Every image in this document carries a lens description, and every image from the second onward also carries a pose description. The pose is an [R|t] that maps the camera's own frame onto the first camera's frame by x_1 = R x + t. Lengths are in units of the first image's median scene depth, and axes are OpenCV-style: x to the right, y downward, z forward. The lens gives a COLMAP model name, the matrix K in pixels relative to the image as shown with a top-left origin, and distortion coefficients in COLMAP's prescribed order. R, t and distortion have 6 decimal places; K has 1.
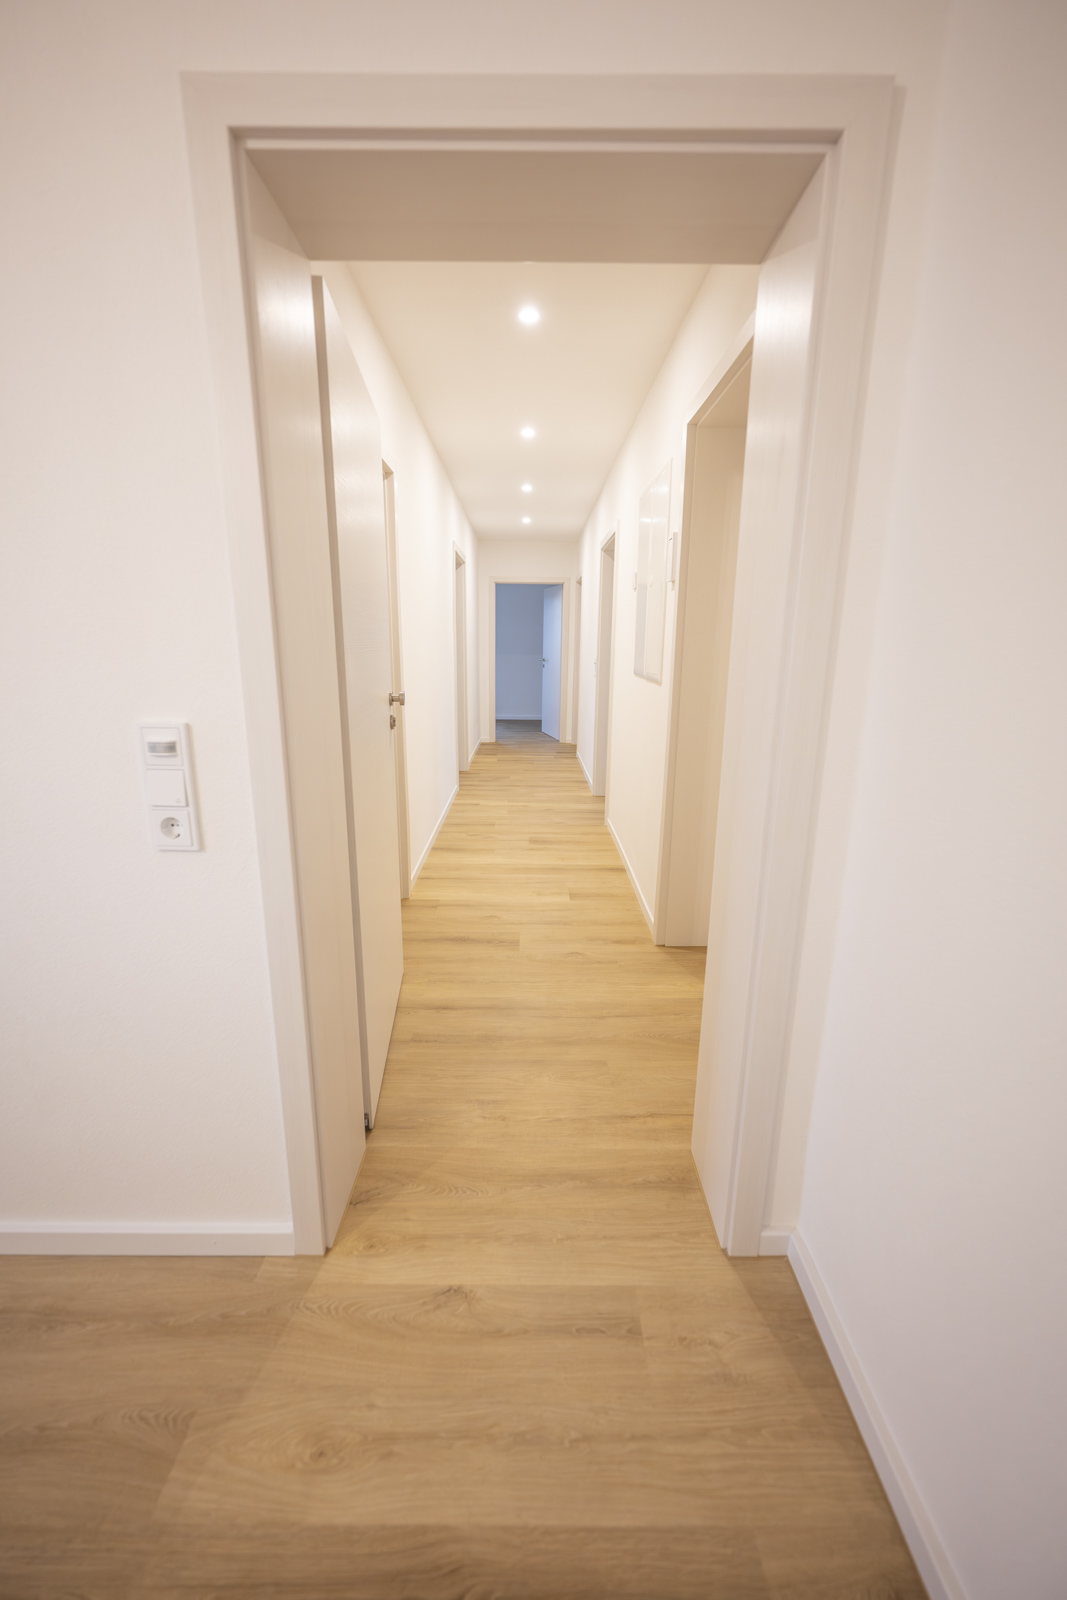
lens RADIAL K [[641.7, 0, 533.1], [0, 641.7, 796.7], [0, 0, 1]] dist [-0.002100, -0.000049]
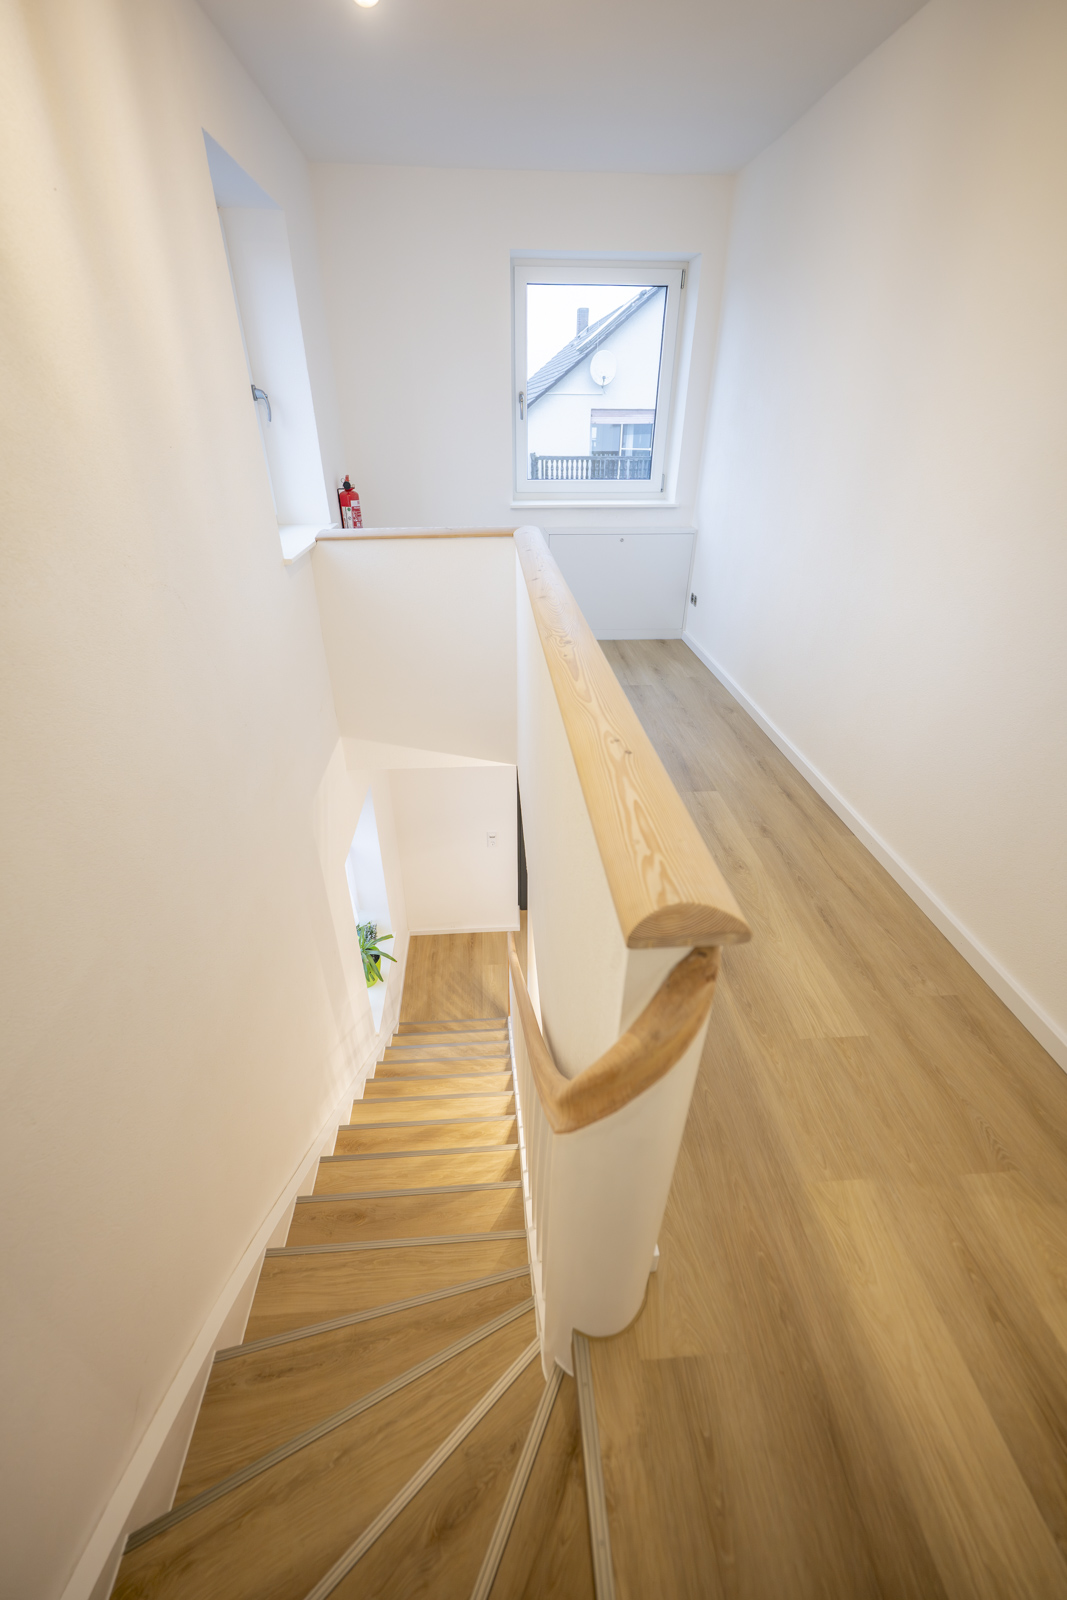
lens RADIAL K [[628.9, 0, 531.3], [0, 628.9, 800.3], [0, 0, 1]] dist [-0.002063, 0.000140]
pose [[0.061257, 0.512751, -0.856349, 0.049121], [-0.237355, 0.840832, 0.486482, -0.010120], [0.969490, 0.173458, 0.173211, -0.135455]]
